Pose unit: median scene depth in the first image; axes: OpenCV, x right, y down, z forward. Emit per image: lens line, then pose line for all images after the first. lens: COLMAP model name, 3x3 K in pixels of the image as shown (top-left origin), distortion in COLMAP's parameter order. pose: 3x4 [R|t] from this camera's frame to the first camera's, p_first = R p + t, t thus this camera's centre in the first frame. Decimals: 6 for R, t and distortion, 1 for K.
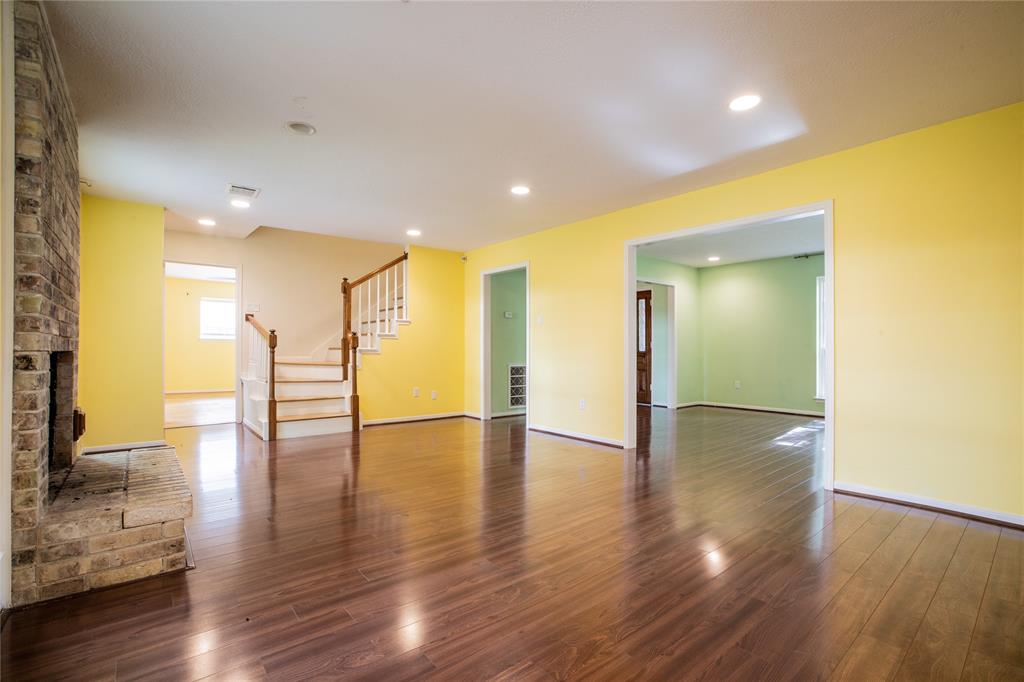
lens RADIAL K [[462.7, 0, 508.6], [0, 462.7, 349.8], [0, 0, 1]] dist [-0.025879, 0.001584]
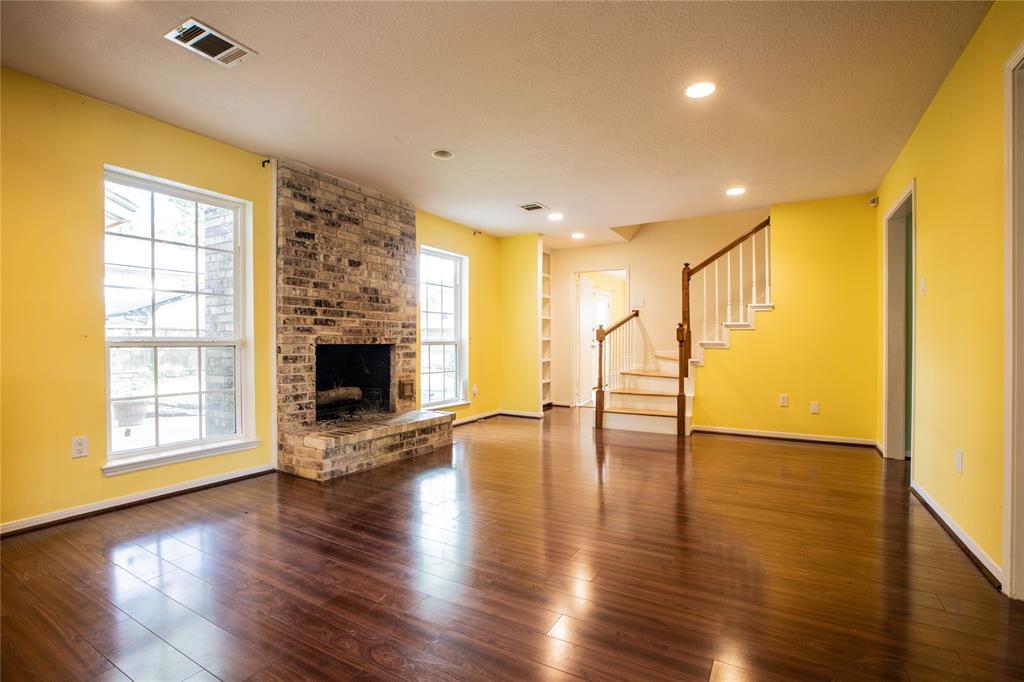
lens RADIAL K [[462.7, 0, 515.2], [0, 462.7, 339.8], [0, 0, 1]] dist [-0.025879, 0.001584]
pose [[0.364483, -0.005492, -0.931194, 0.377825], [-0.001871, 0.999976, -0.006630, -0.000769], [0.931208, 0.004159, 0.364464, 0.384695]]
